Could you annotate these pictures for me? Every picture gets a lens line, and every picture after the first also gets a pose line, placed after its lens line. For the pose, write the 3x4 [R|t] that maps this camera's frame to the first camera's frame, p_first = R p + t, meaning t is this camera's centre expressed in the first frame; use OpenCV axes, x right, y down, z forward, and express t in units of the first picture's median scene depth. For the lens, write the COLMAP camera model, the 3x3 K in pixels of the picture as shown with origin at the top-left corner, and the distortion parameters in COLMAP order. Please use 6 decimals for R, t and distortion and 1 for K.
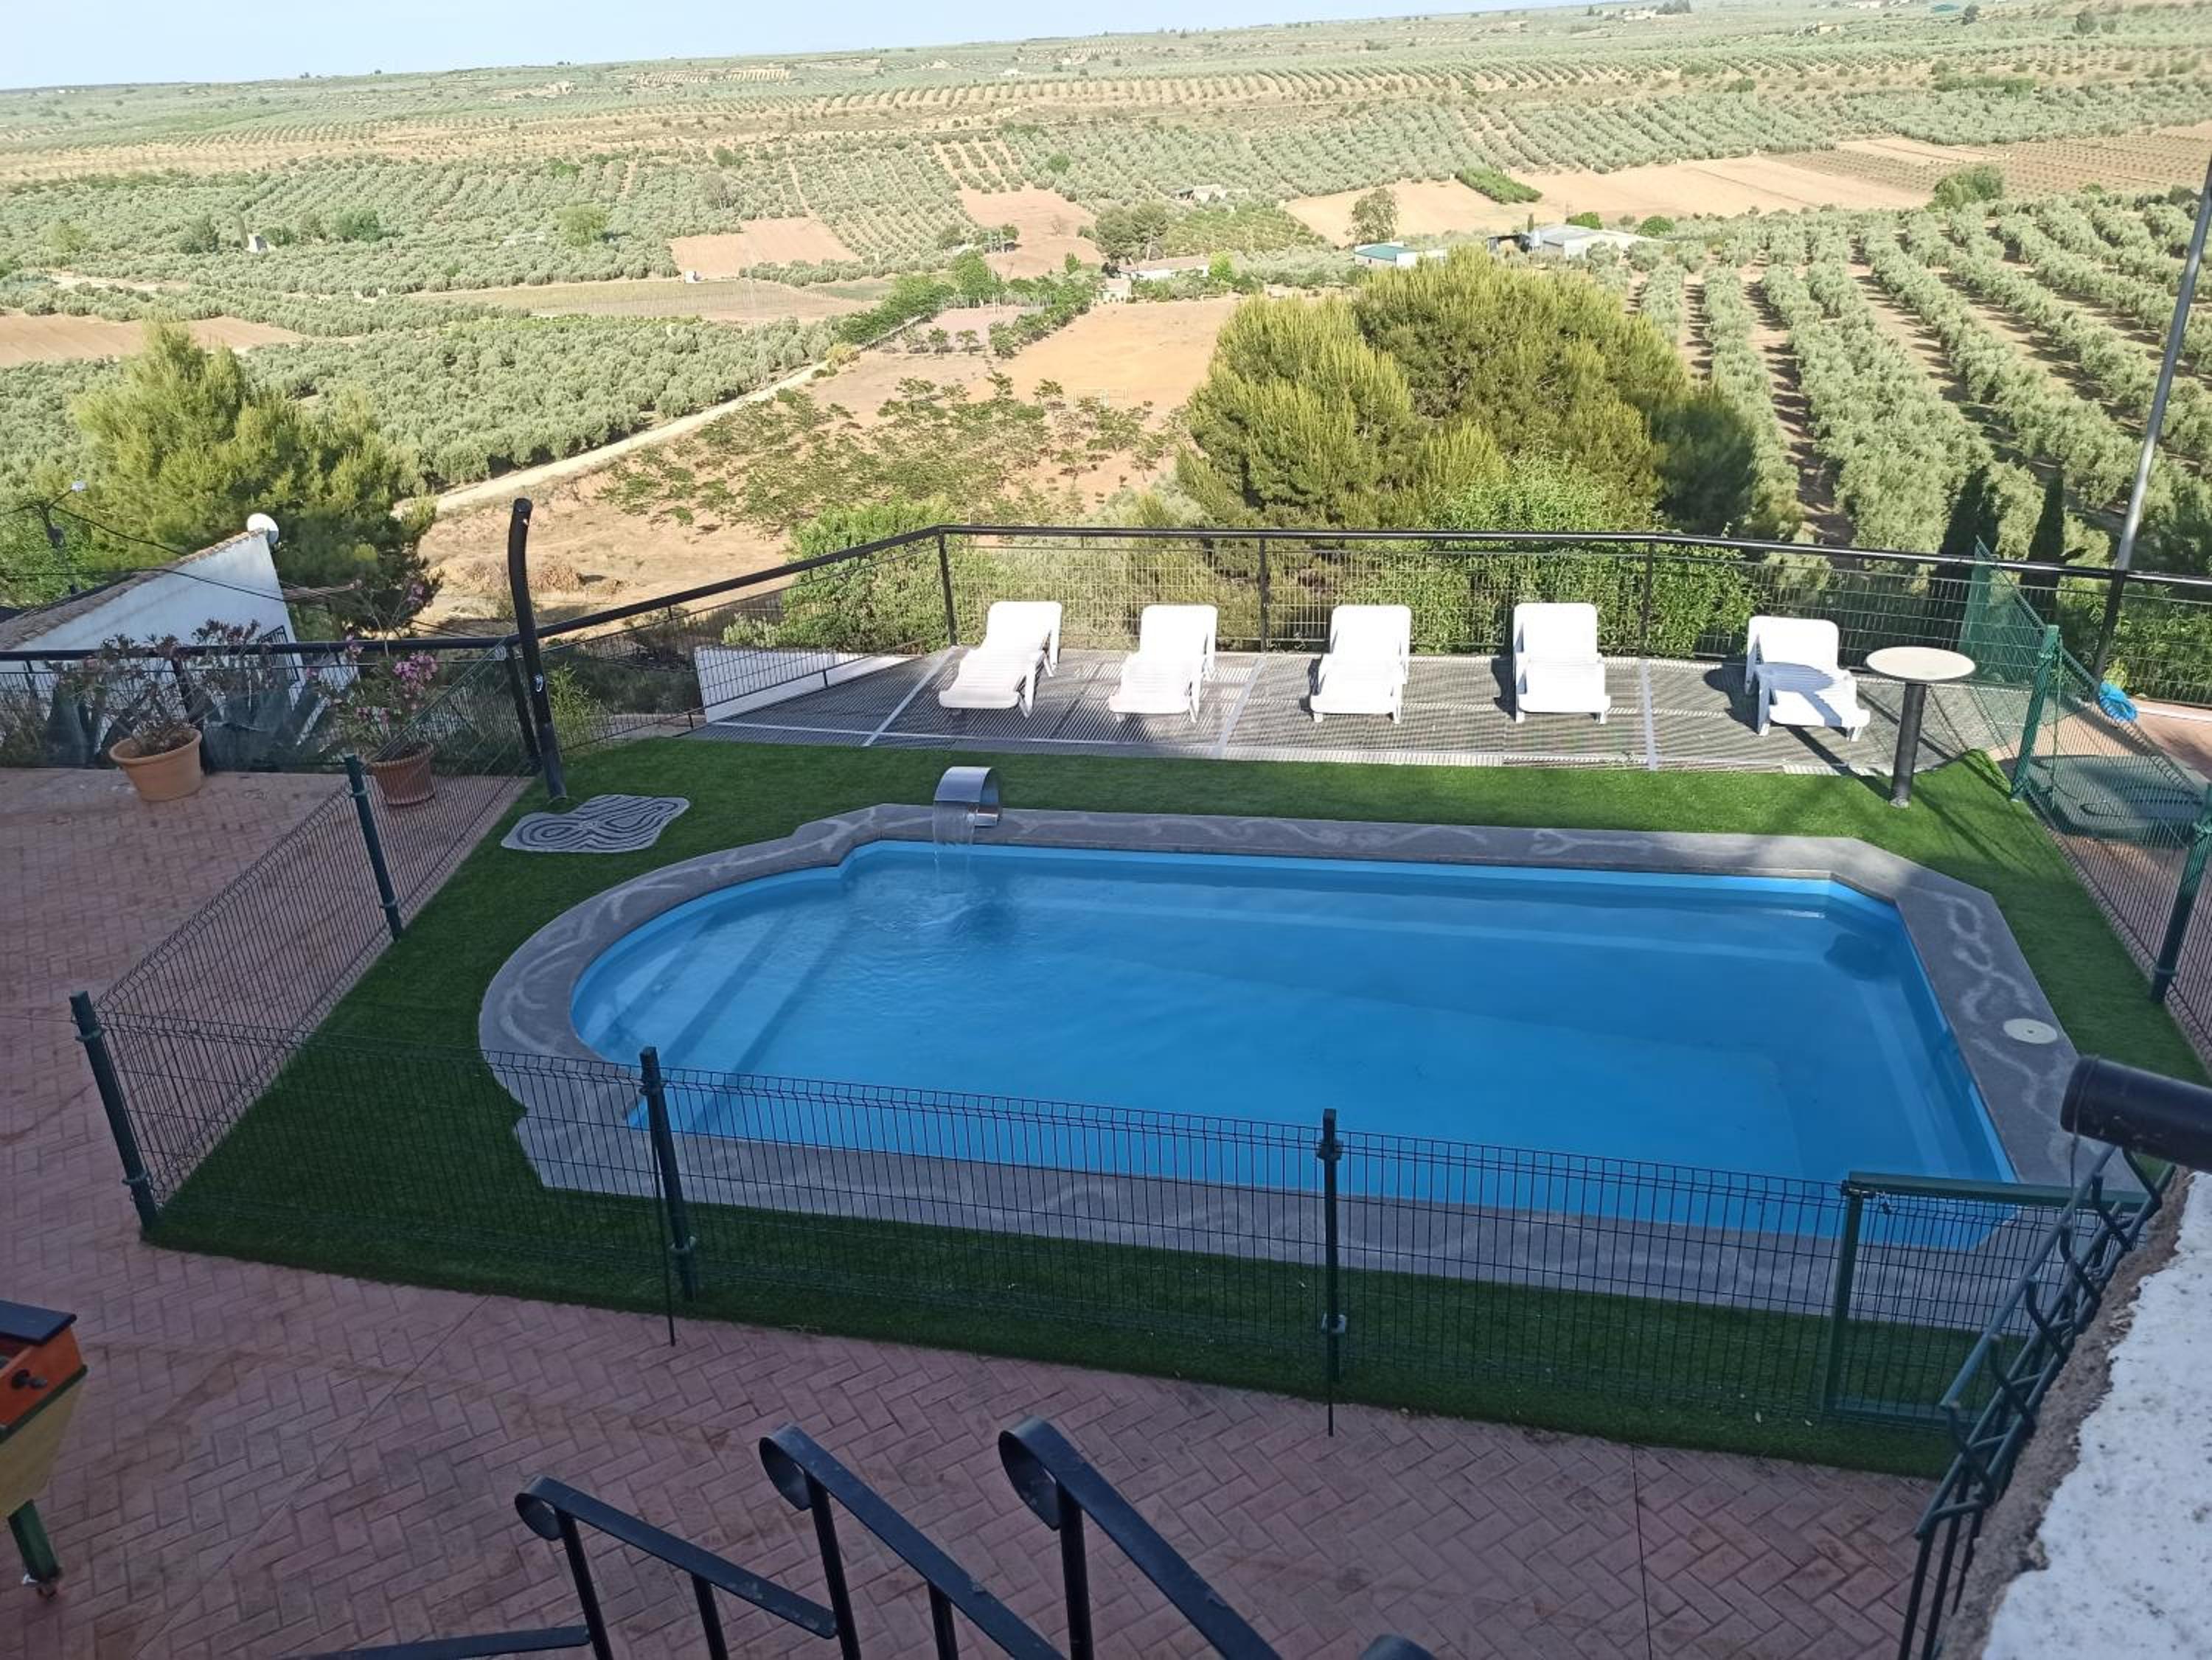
lens RADIAL K [[1652.9, 0, 1115.4], [0, 1652.9, 814.9], [0, 0, 1]] dist [0.039819, -0.034953]
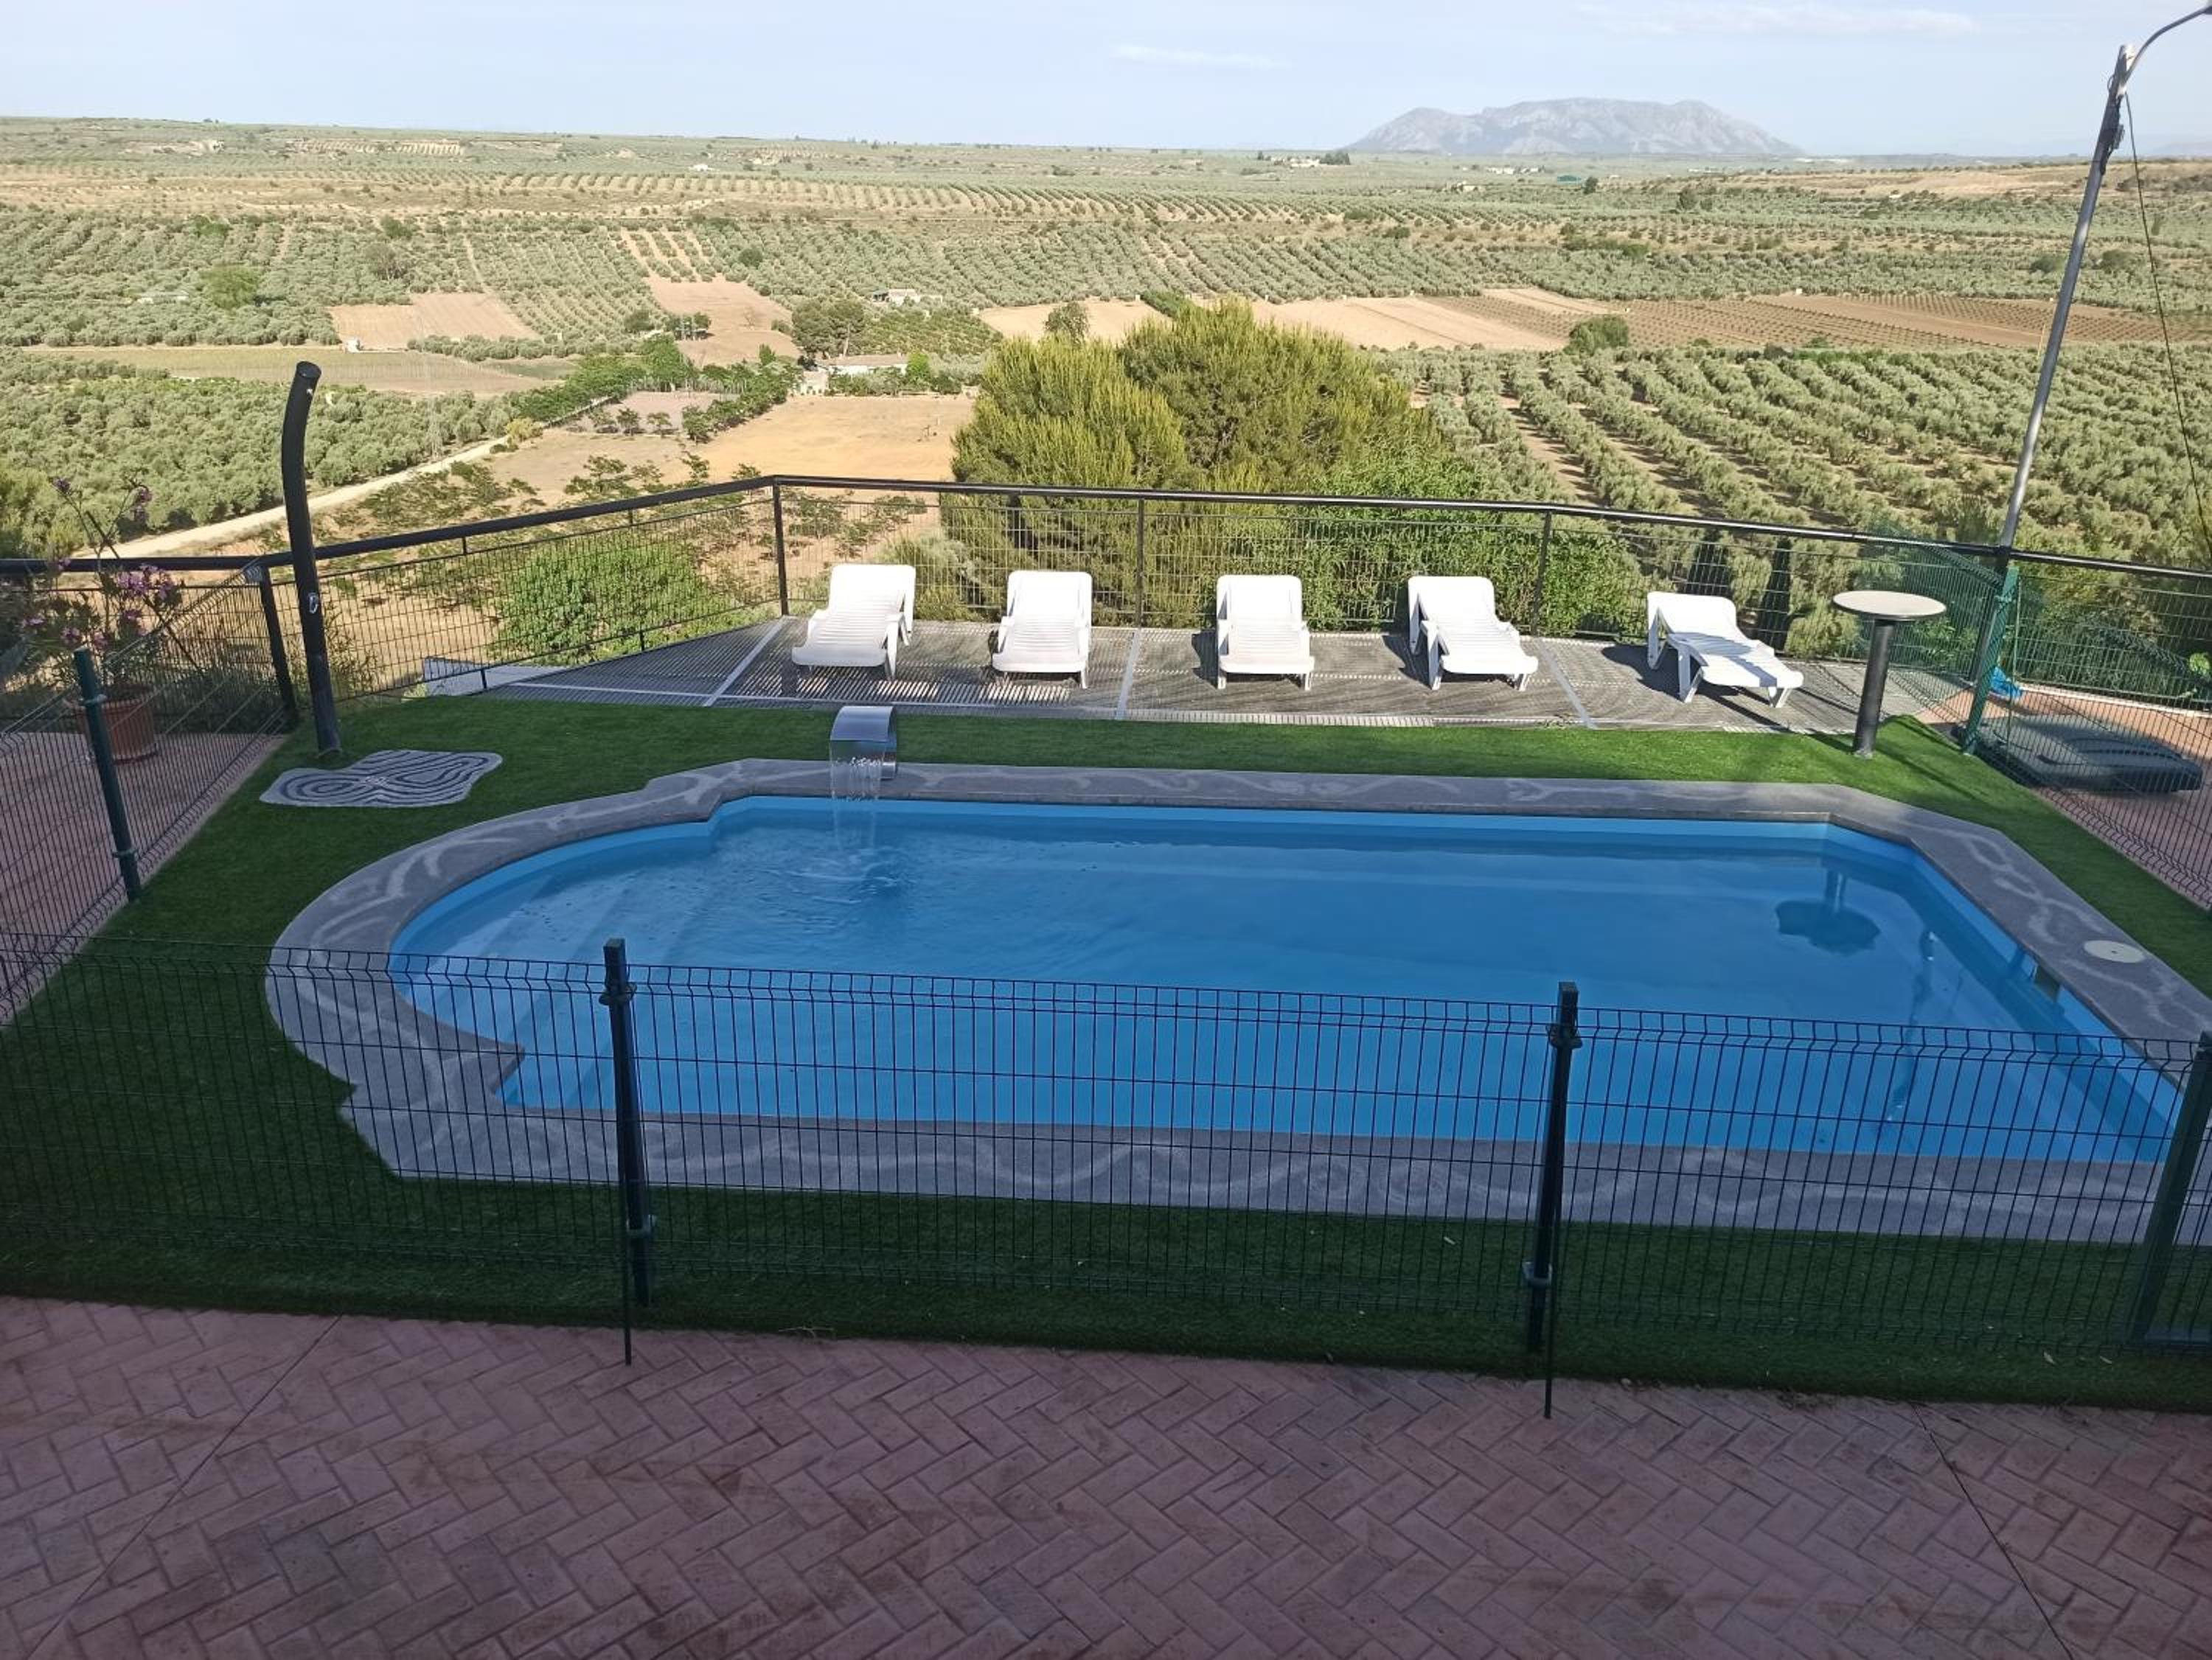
lens RADIAL K [[1652.9, 0, 1122.1], [0, 1652.9, 809.1], [0, 0, 1]] dist [0.039819, -0.034953]
pose [[0.982249, 0.003888, 0.187542, -0.092850], [0.007784, 0.998079, -0.061457, 0.060343], [-0.187421, 0.061825, 0.980332, 0.115199]]
